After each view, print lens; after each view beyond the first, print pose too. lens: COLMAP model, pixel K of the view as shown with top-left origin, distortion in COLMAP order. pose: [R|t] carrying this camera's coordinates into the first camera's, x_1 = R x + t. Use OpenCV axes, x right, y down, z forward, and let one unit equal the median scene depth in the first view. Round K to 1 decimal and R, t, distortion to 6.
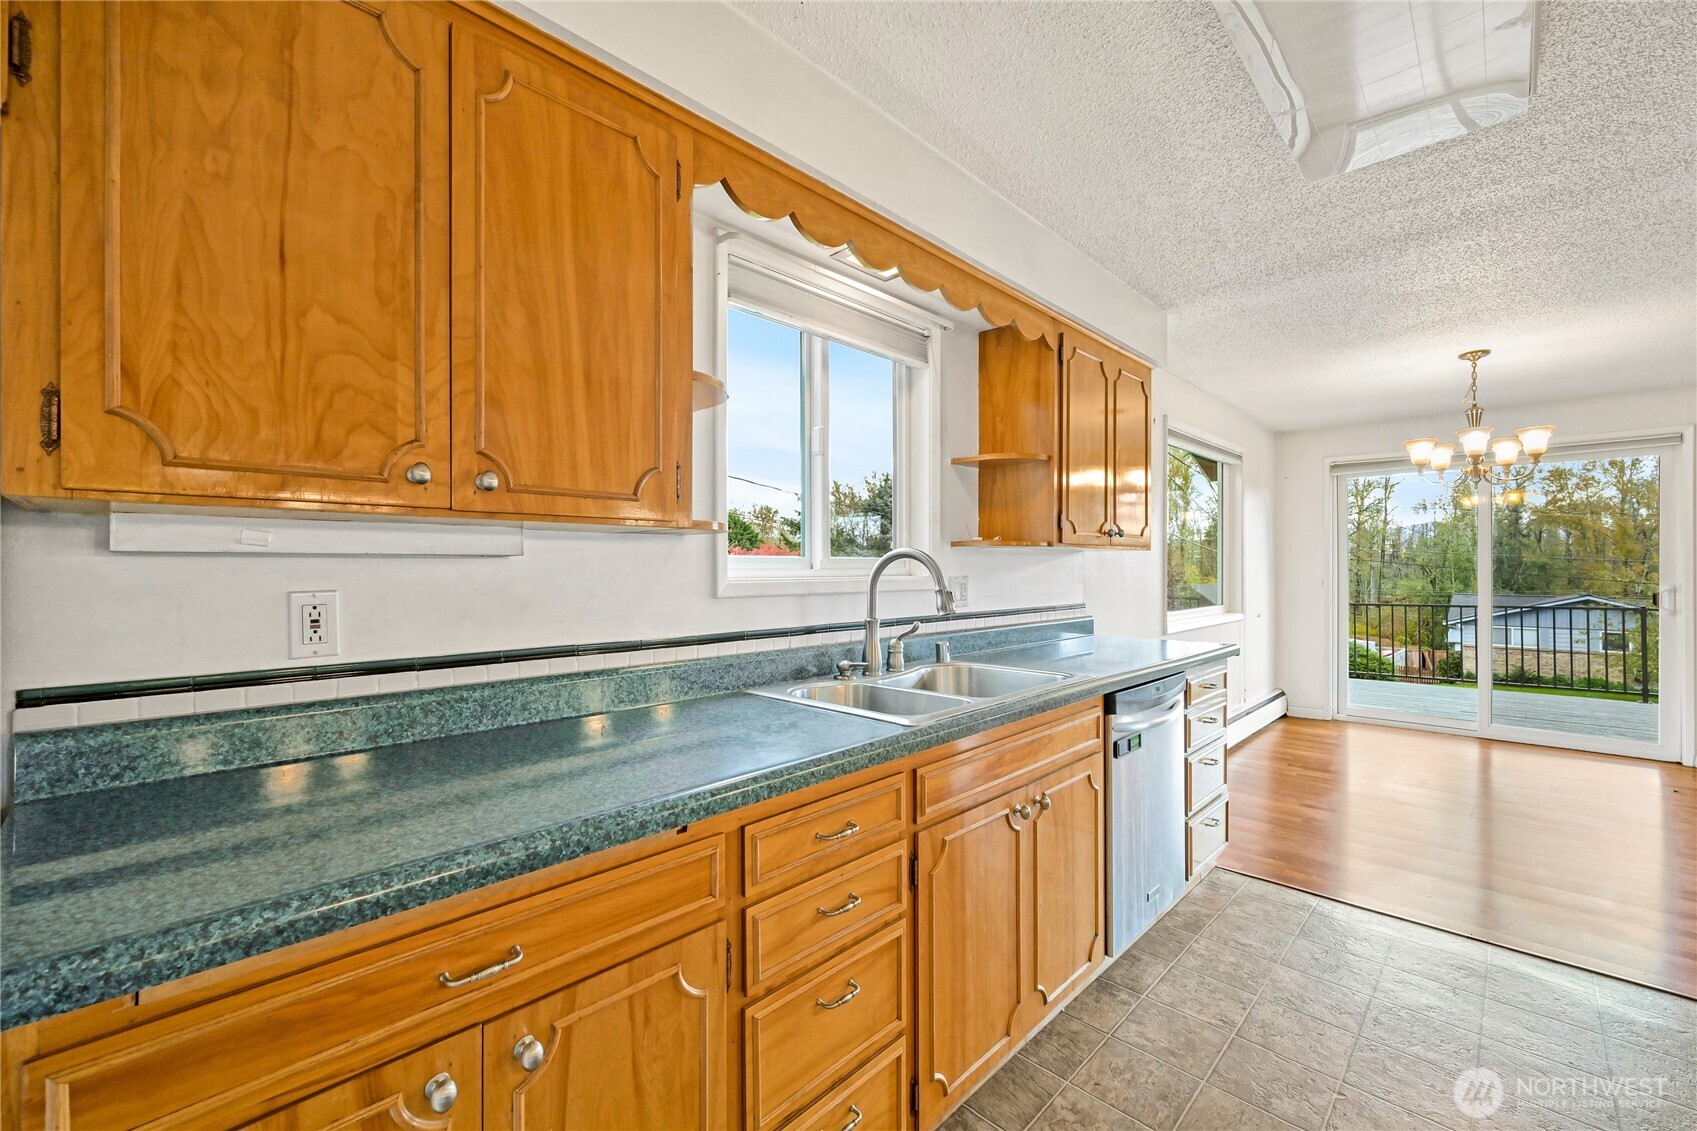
lens RADIAL K [[693.3, 0, 847.2], [0, 693.3, 566.5], [0, 0, 1]] dist [-0.001449, -0.000629]
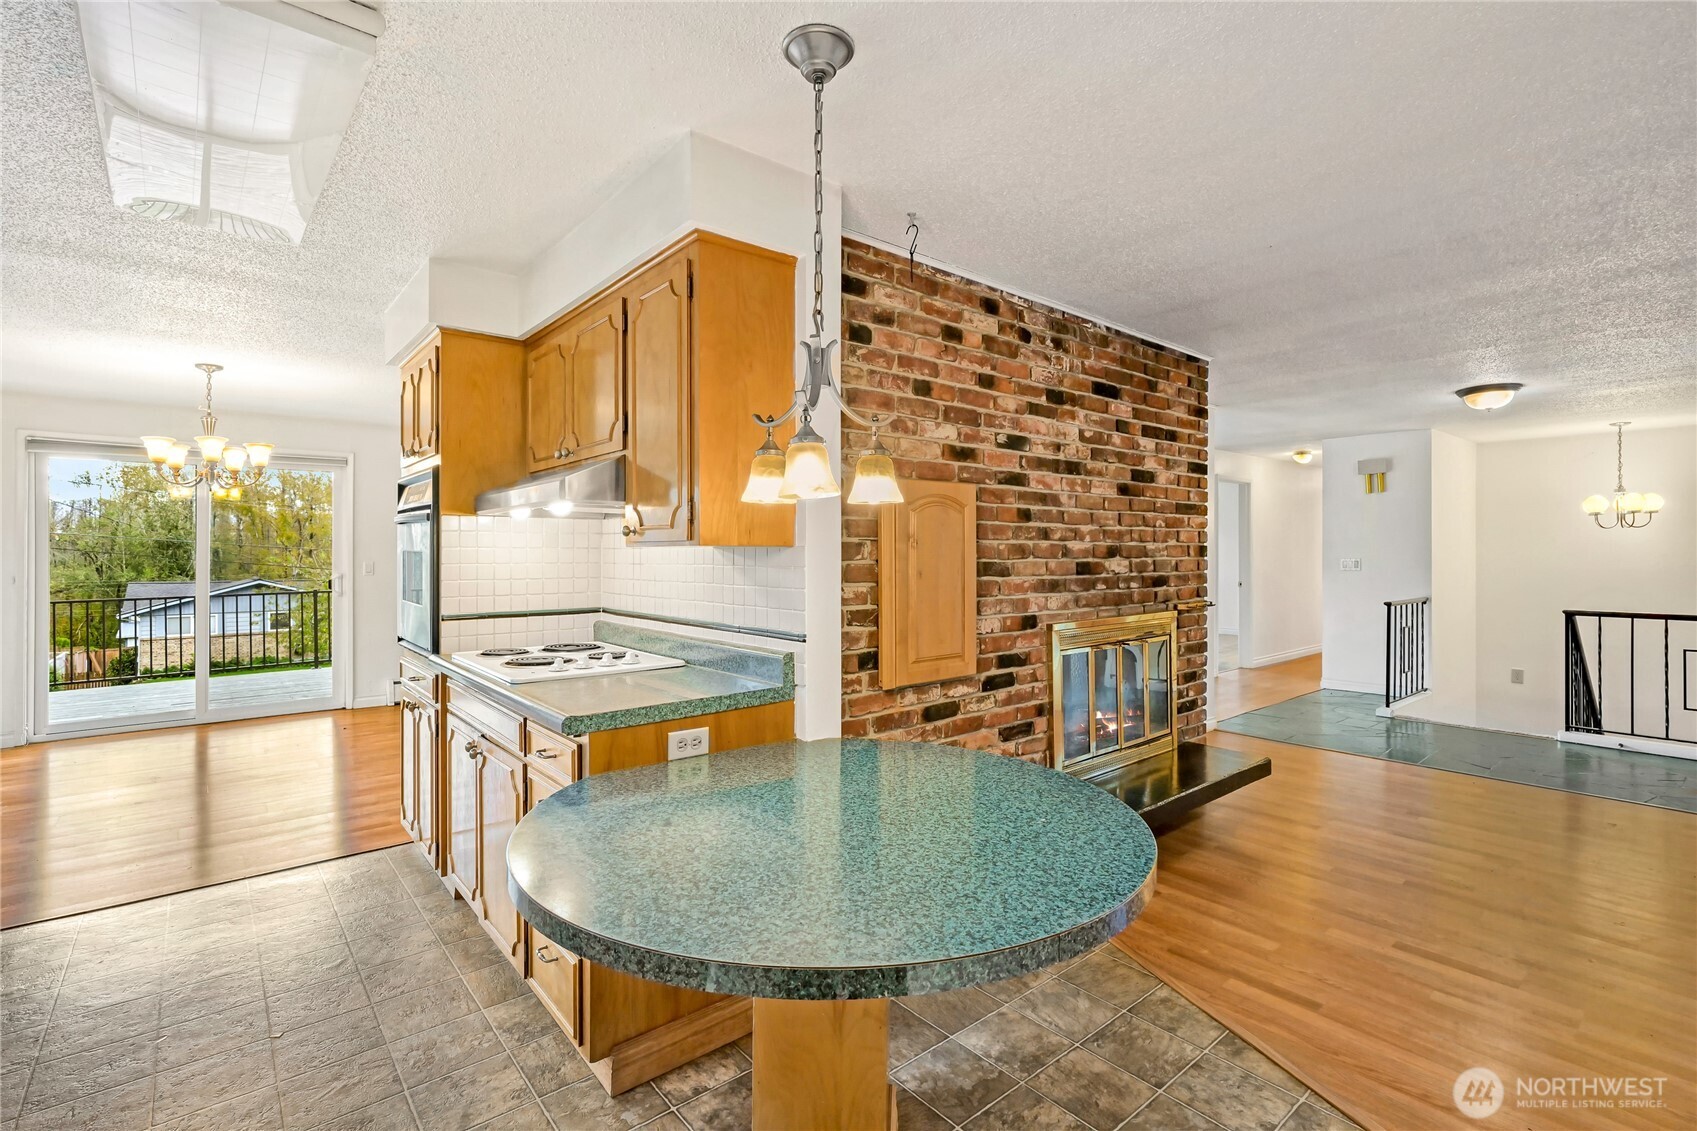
lens RADIAL K [[773.8, 0, 852.1], [0, 773.8, 548.3], [0, 0, 1]] dist [-0.001963, 0.000429]
pose [[0.090060, 0.004261, 0.995927, -0.359474], [-0.001792, 0.999990, -0.004116, -0.032184], [-0.995935, -0.001414, 0.090067, -0.195988]]
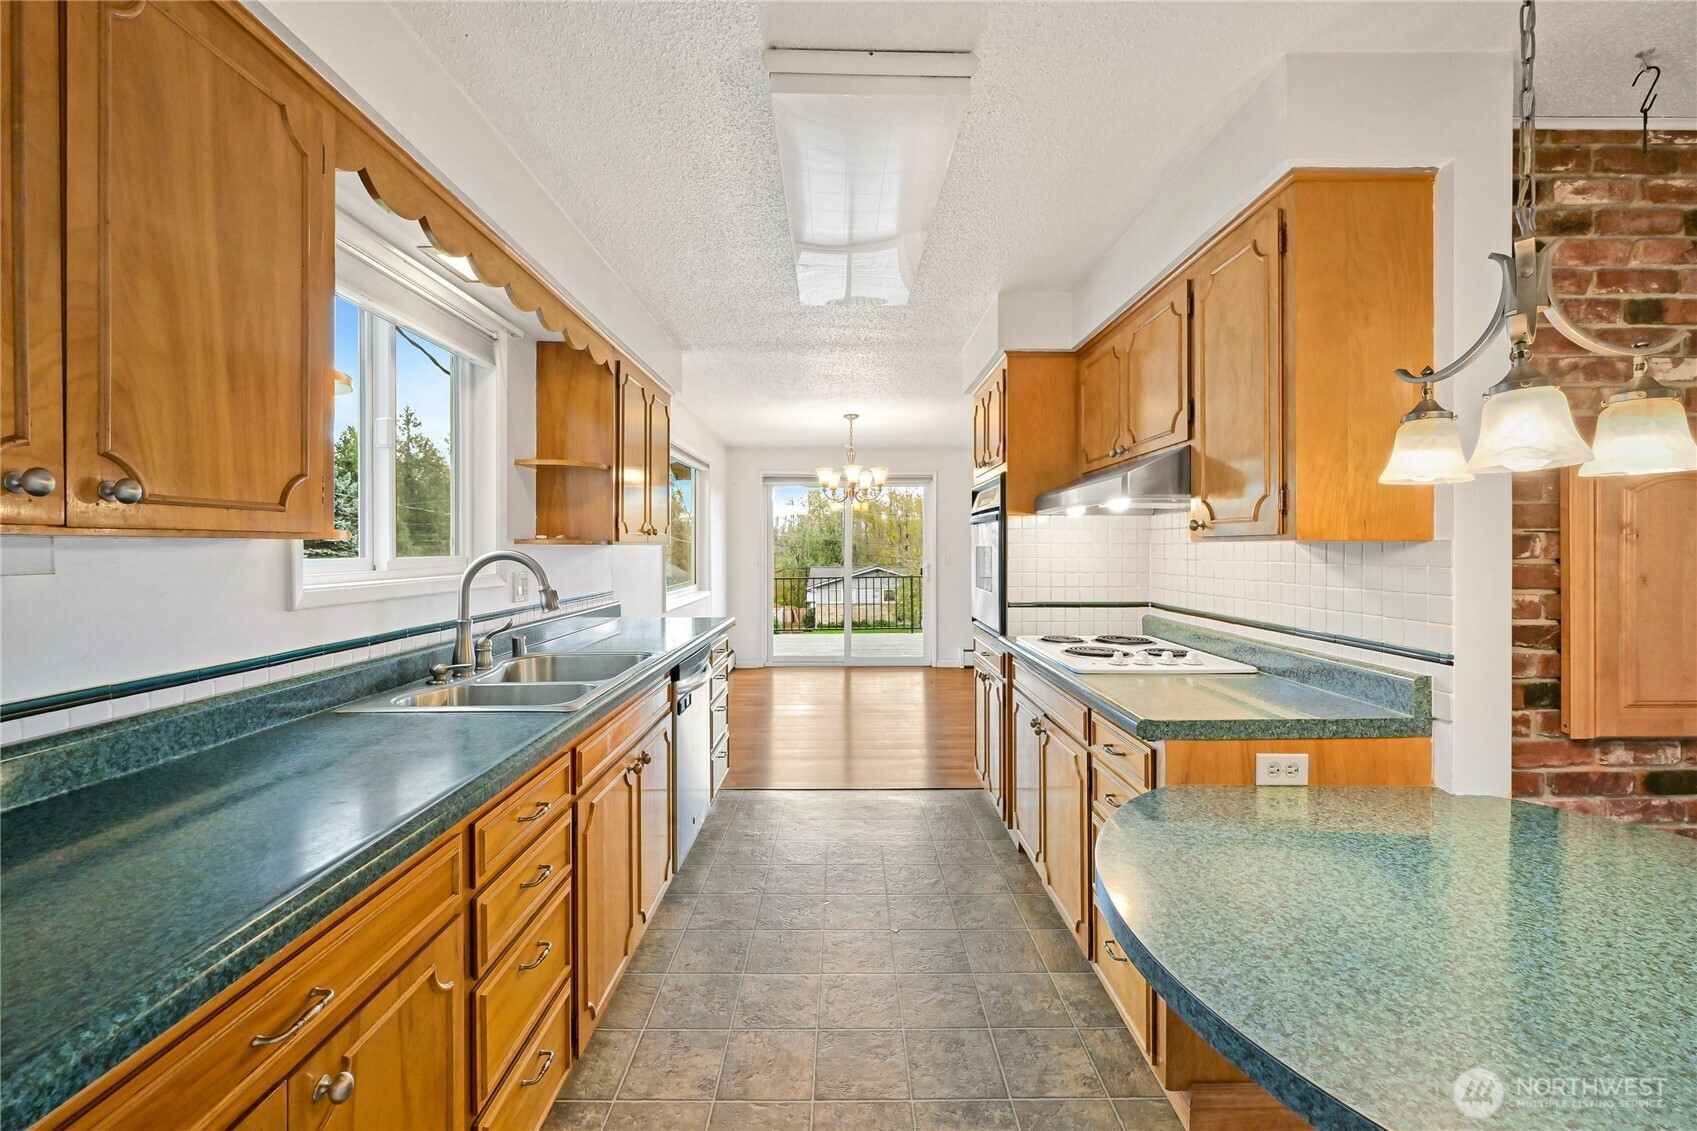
lens RADIAL K [[671.0, 0, 852.5], [0, 671.0, 548.2], [0, 0, 1]] dist [-0.000736, -0.000338]
pose [[0.704201, -0.001054, 0.710000, -0.252554], [-0.001786, 0.999993, 0.003256, -0.032164], [-0.709999, -0.003561, 0.704194, -0.084198]]
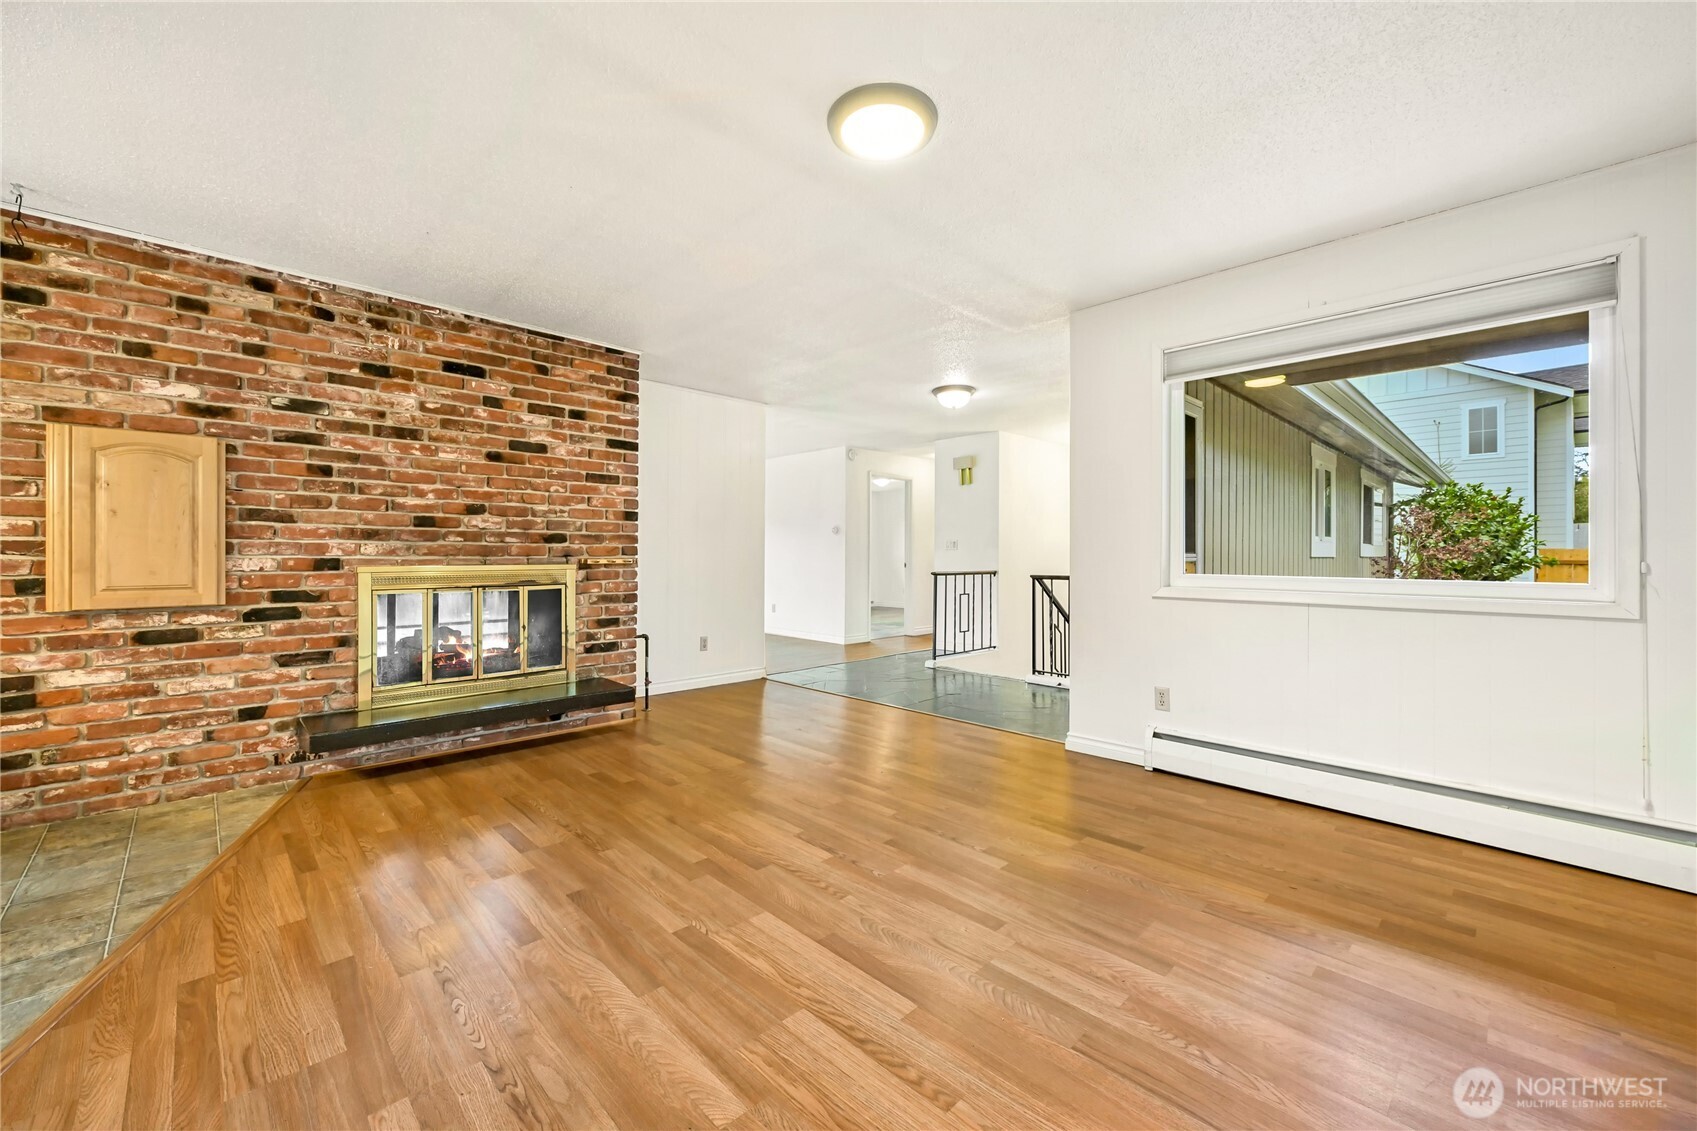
lens RADIAL K [[671.0, 0, 853.1], [0, 671.0, 552.8], [0, 0, 1]] dist [-0.000736, -0.000338]
pose [[0.010712, 0.003100, 0.999938, -0.310315], [-0.005712, 0.999979, -0.003039, 0.082022], [-0.999926, -0.005679, 0.010730, -1.653614]]
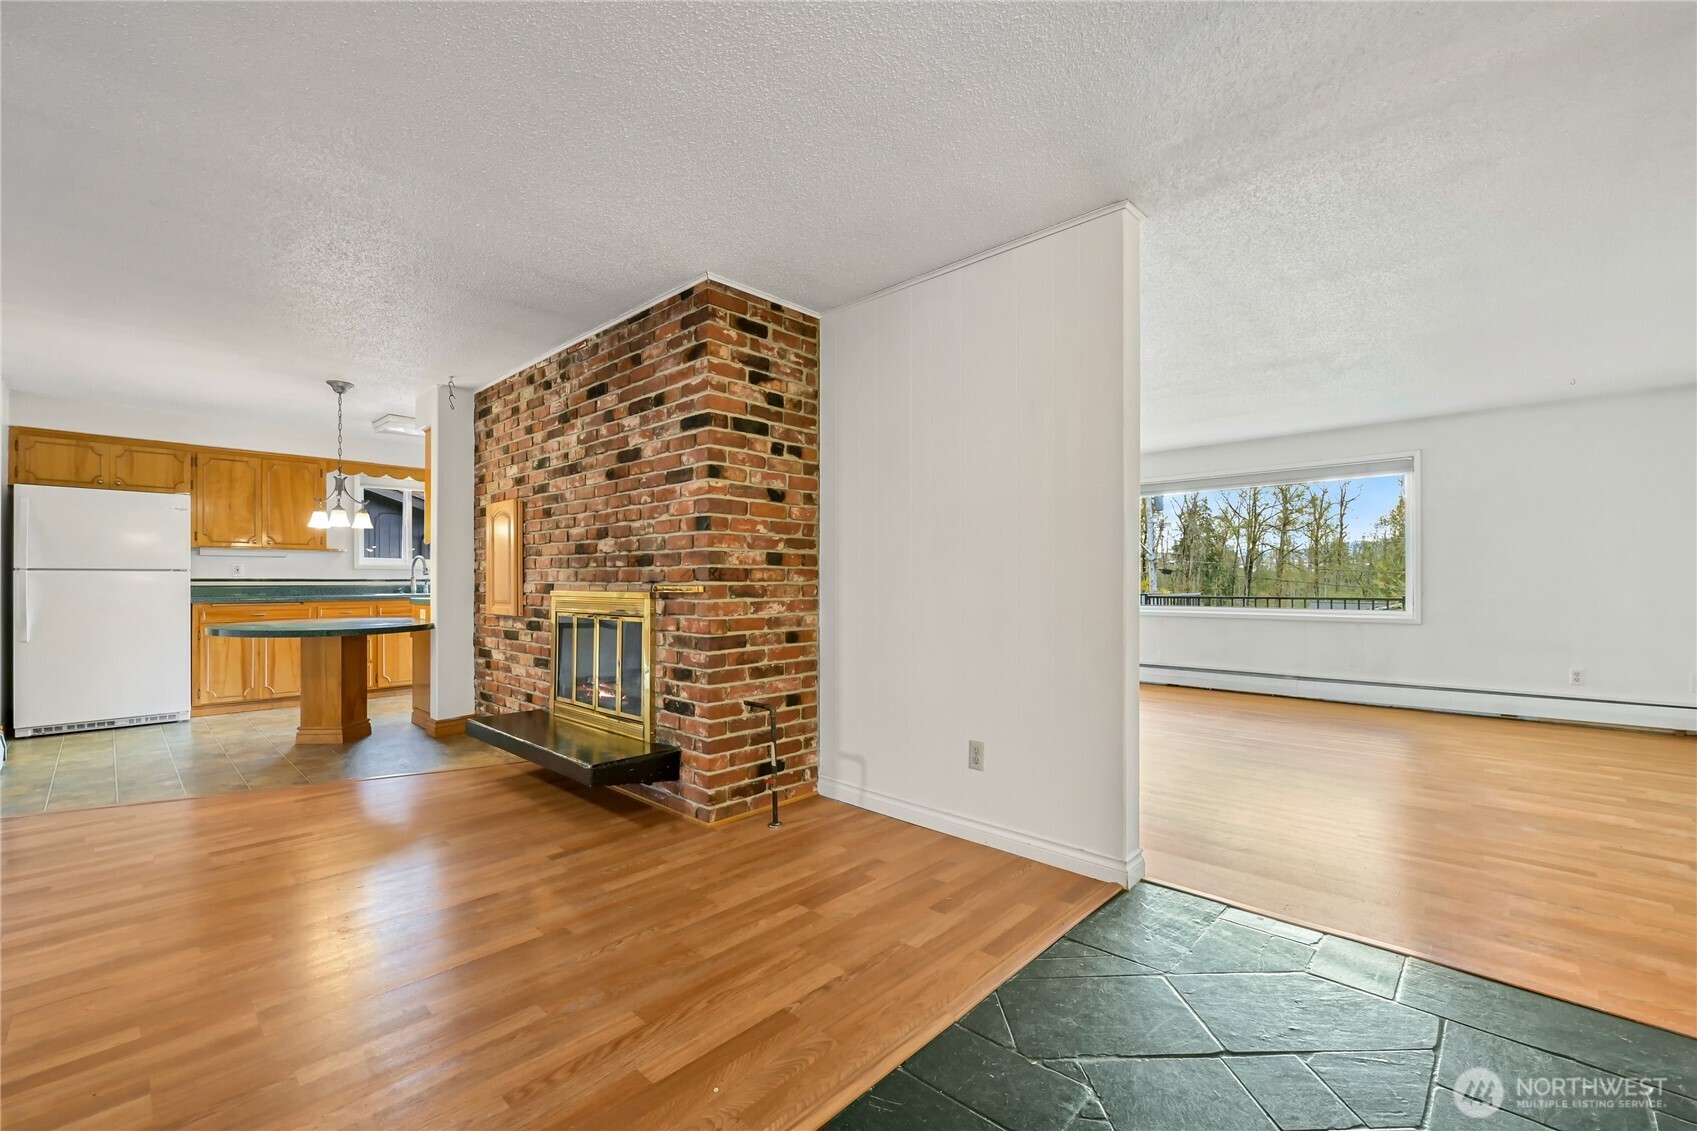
lens RADIAL K [[693.3, 0, 854.8], [0, 693.3, 584.2], [0, 0, 1]] dist [-0.001449, -0.000629]
pose [[0.999338, 0.002940, 0.036257, 2.038301], [-0.003106, 0.999985, 0.004535, 0.086738], [-0.036243, -0.004645, 0.999332, -2.416383]]
